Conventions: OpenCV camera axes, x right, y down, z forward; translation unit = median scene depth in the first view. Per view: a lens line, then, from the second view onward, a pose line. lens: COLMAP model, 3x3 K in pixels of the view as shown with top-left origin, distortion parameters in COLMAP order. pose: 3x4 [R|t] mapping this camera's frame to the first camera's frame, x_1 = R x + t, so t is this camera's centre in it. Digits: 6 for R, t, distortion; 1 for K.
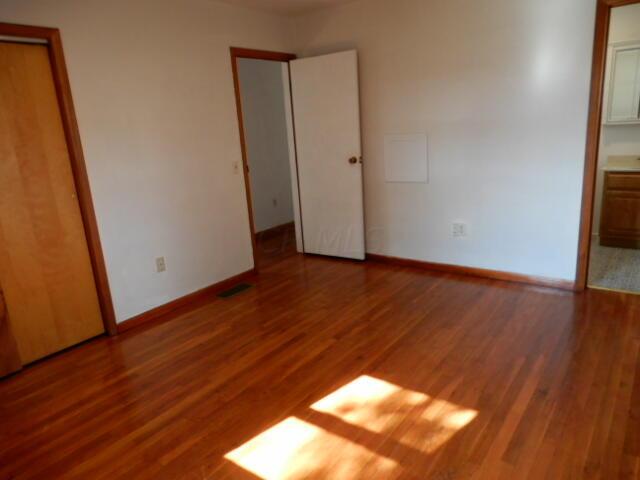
lens RADIAL K [[455.5, 0, 319.8], [0, 455.5, 240.8], [0, 0, 1]] dist [0.002021, -0.001525]
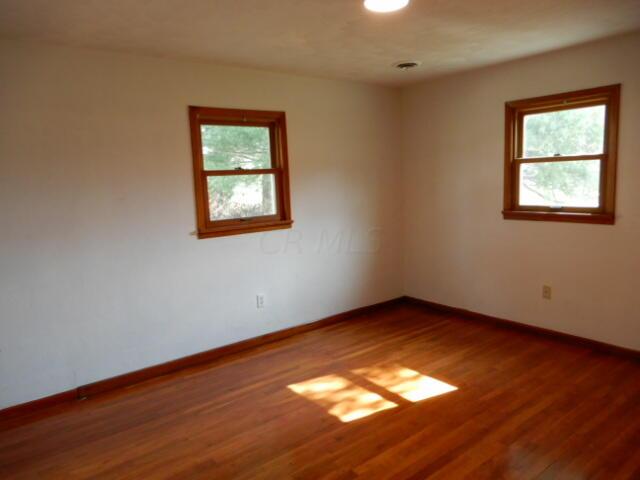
lens RADIAL K [[455.5, 0, 317.2], [0, 455.5, 237.4], [0, 0, 1]] dist [0.002021, -0.001525]
pose [[-0.960536, 0.063521, 0.270806, -0.158640], [0.157519, 0.926640, 0.341358, -0.482077], [-0.229256, 0.370544, -0.900077, 1.815293]]
